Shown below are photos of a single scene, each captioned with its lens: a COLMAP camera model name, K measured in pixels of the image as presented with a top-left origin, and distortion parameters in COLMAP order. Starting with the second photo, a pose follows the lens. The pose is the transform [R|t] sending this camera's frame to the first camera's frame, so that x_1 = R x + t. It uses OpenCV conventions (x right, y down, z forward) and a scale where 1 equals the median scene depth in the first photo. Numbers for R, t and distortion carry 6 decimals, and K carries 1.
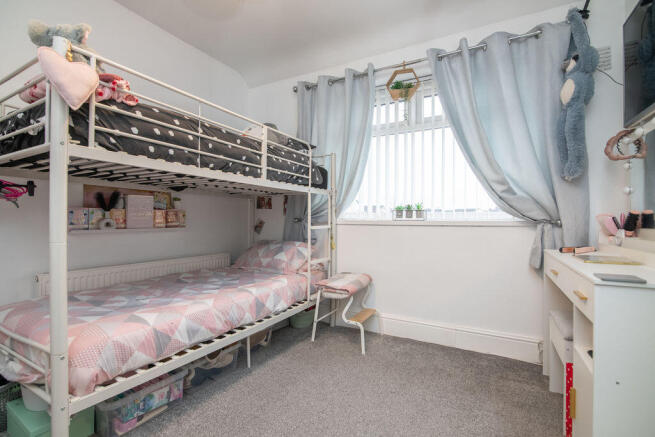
lens RADIAL K [[305.9, 0, 324.4], [0, 305.9, 229.3], [0, 0, 1]] dist [-0.032314, 0.004847]
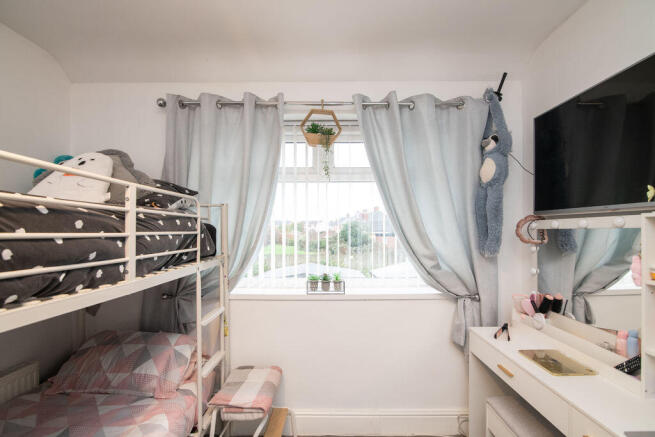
lens RADIAL K [[305.9, 0, 324.4], [0, 305.9, 229.3], [0, 0, 1]] dist [-0.032314, 0.004847]
pose [[0.872559, -0.011524, 0.488373, -0.142505], [0.013809, 0.999904, -0.001076, -0.226055], [-0.488313, 0.007683, 0.872635, 0.317049]]
